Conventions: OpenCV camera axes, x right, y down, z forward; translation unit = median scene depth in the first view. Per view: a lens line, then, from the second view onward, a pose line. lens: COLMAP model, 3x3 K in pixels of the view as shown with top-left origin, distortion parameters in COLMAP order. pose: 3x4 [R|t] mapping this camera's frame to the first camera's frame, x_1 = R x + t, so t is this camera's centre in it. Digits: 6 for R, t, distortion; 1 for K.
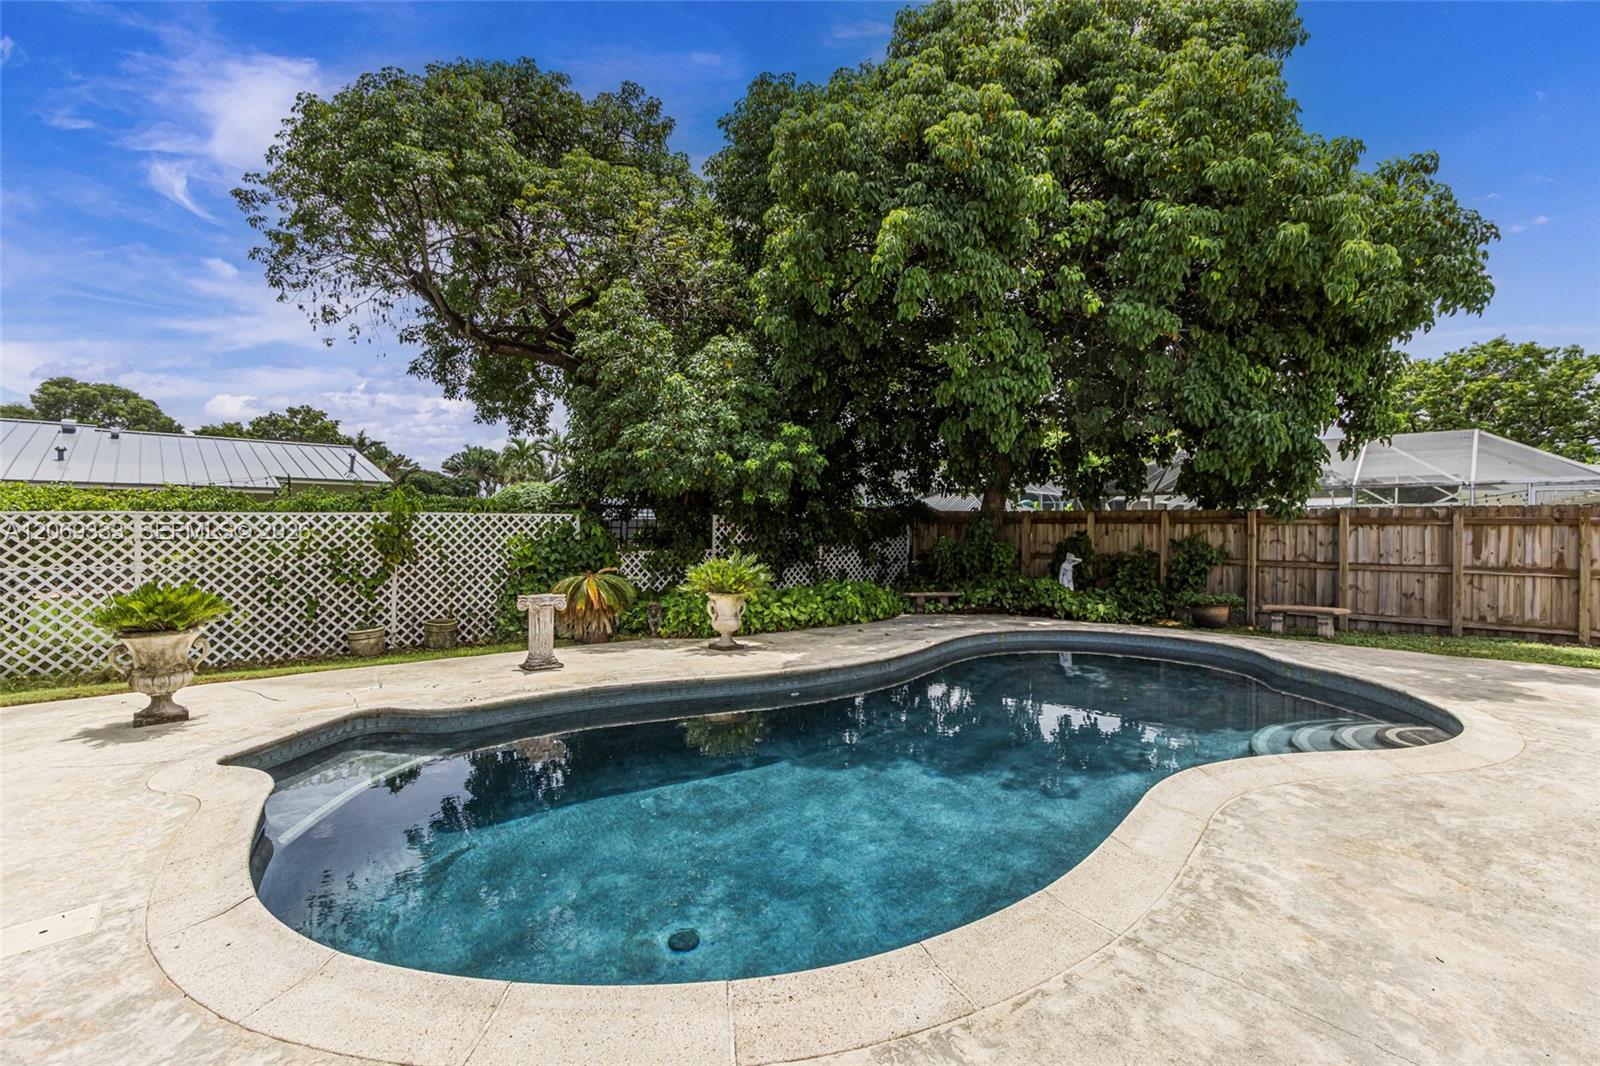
lens RADIAL K [[735.9, 0, 799.8], [0, 735.9, 523.9], [0, 0, 1]] dist [-0.002426, -0.000420]
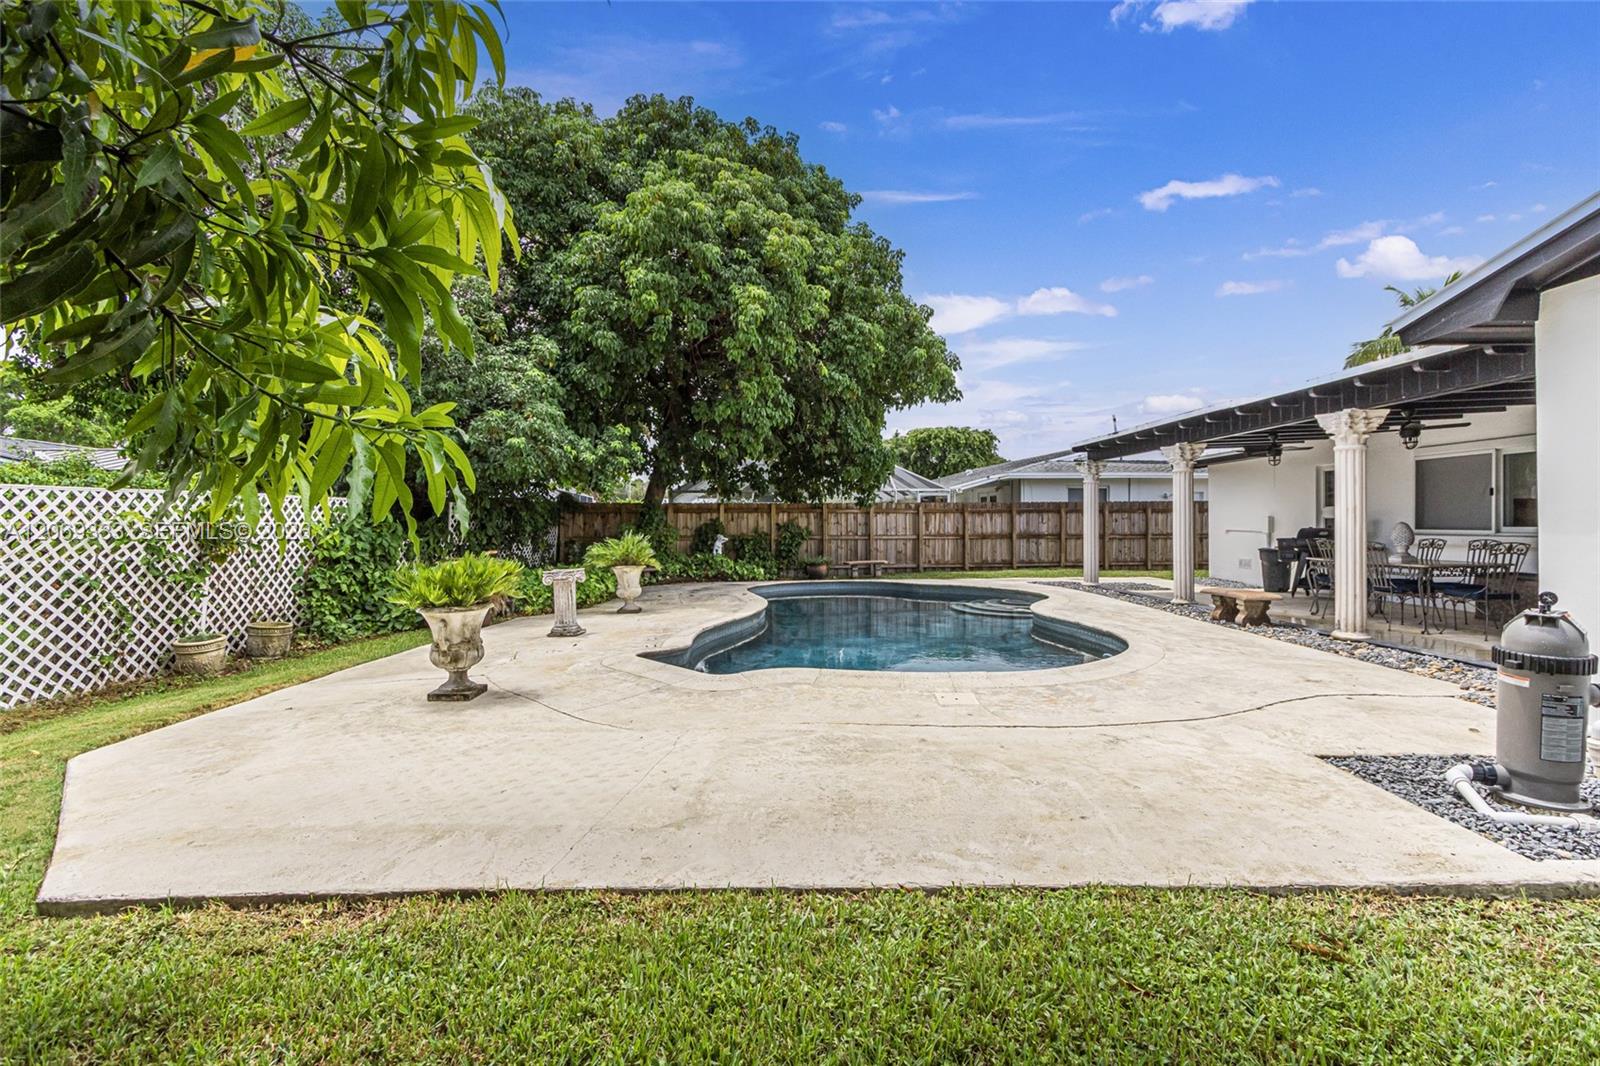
lens RADIAL K [[735.9, 0, 799.4], [0, 735.9, 529.3], [0, 0, 1]] dist [-0.002426, -0.000420]
pose [[0.658561, -0.013198, 0.752411, -0.749642], [0.004461, 0.999897, 0.013634, 0.017589], [-0.752514, -0.005622, 0.658553, 0.002671]]
